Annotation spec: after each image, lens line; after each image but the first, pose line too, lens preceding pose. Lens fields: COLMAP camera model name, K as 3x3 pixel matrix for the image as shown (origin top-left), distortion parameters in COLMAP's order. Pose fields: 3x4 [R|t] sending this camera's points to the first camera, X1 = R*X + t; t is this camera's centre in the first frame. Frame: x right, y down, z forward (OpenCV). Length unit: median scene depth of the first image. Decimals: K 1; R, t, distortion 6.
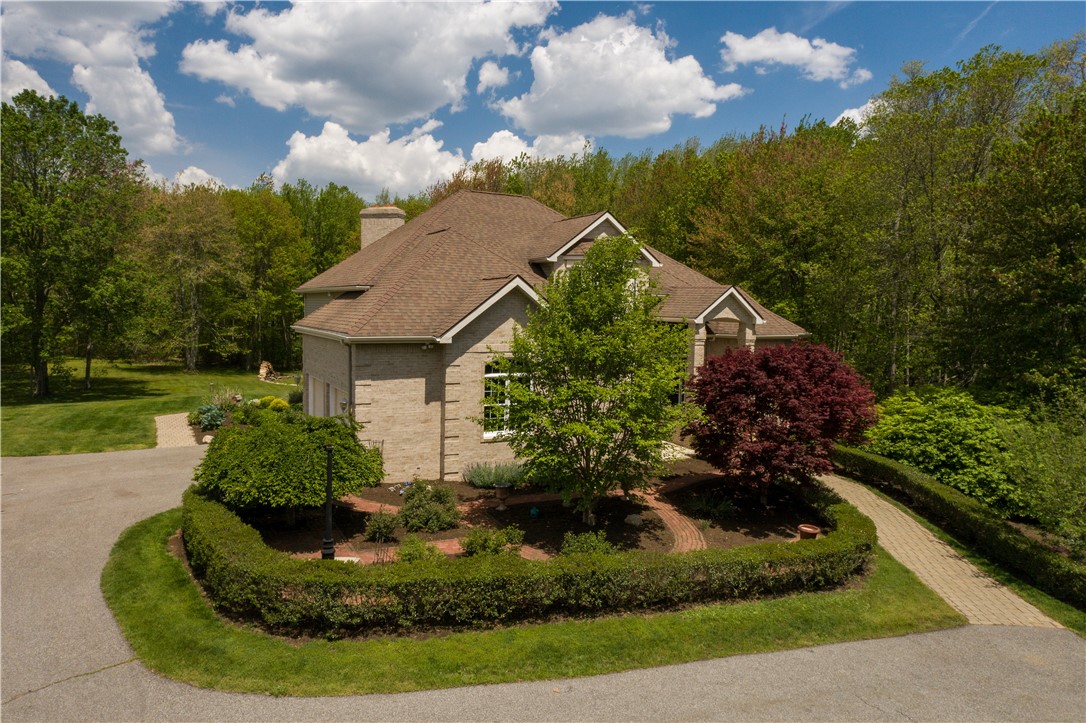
lens RADIAL K [[753.6, 0, 545.9], [0, 753.6, 362.2], [0, 0, 1]] dist [-0.001791, 0.008143]
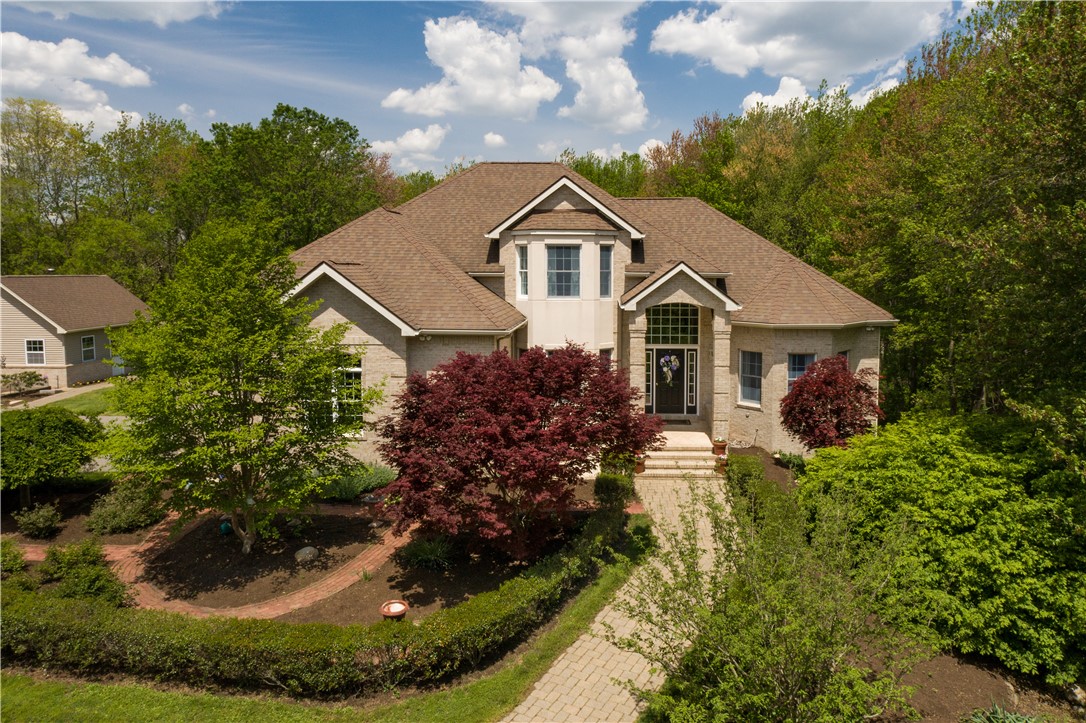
lens RADIAL K [[753.6, 0, 594.2], [0, 753.6, 330.7], [0, 0, 1]] dist [-0.001791, 0.008143]
pose [[0.875039, 0.020953, -0.483598, 0.707516], [-0.016875, 0.999776, 0.012783, -0.050244], [0.483757, -0.003025, 0.875197, 0.370975]]
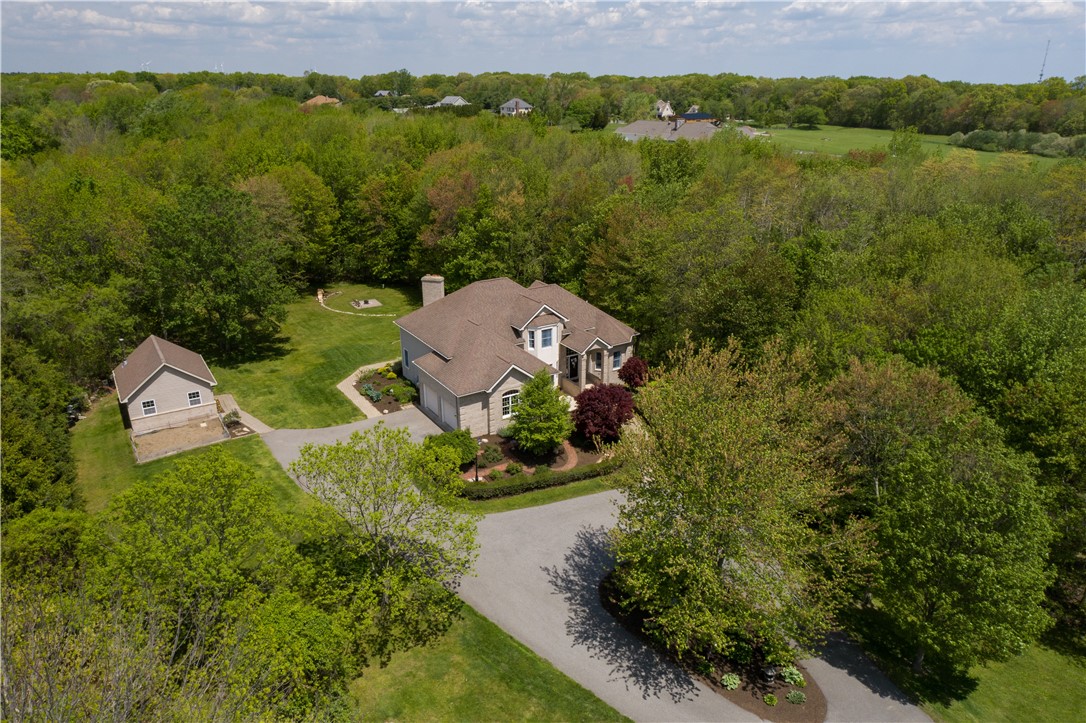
lens RADIAL K [[753.6, 0, 547.7], [0, 753.6, 356.4], [0, 0, 1]] dist [-0.001791, 0.008143]
pose [[0.996079, -0.049675, 0.073209, -0.113599], [0.026748, 0.957854, 0.286007, -0.952120], [-0.084331, -0.282927, 0.955427, -1.687150]]
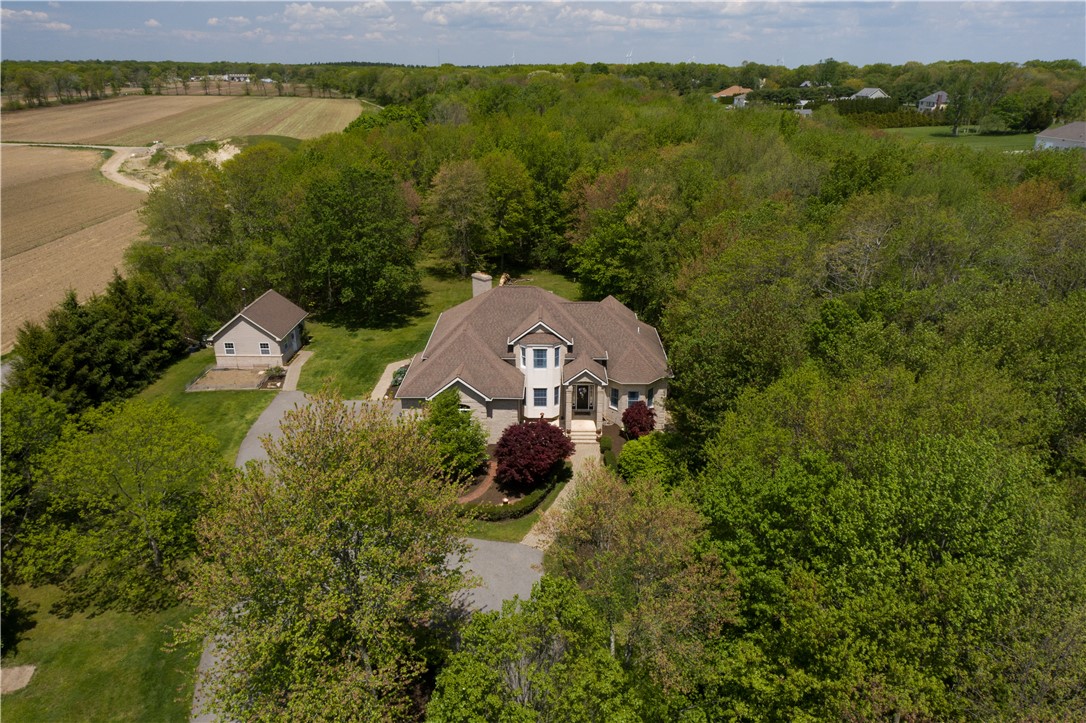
lens RADIAL K [[753.6, 0, 532.7], [0, 753.6, 359.5], [0, 0, 1]] dist [-0.001791, 0.008143]
pose [[0.871585, 0.154029, -0.465420, 1.409373], [-0.010835, 0.955181, 0.295823, -0.959370], [0.490125, -0.252791, 0.834190, -1.031263]]
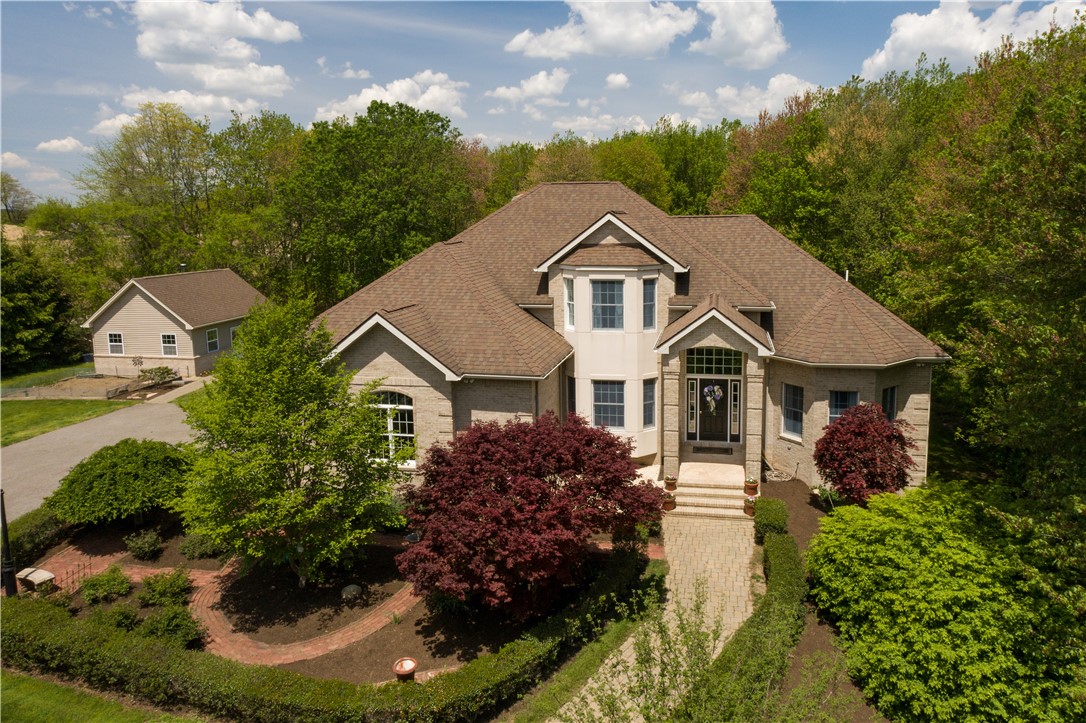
lens RADIAL K [[753.6, 0, 588.5], [0, 753.6, 332.6], [0, 0, 1]] dist [-0.001791, 0.008143]
pose [[0.787454, 0.066824, -0.612741, 0.815375], [-0.015748, 0.995963, 0.088378, -0.184957], [0.616172, -0.059944, 0.785327, 0.398998]]
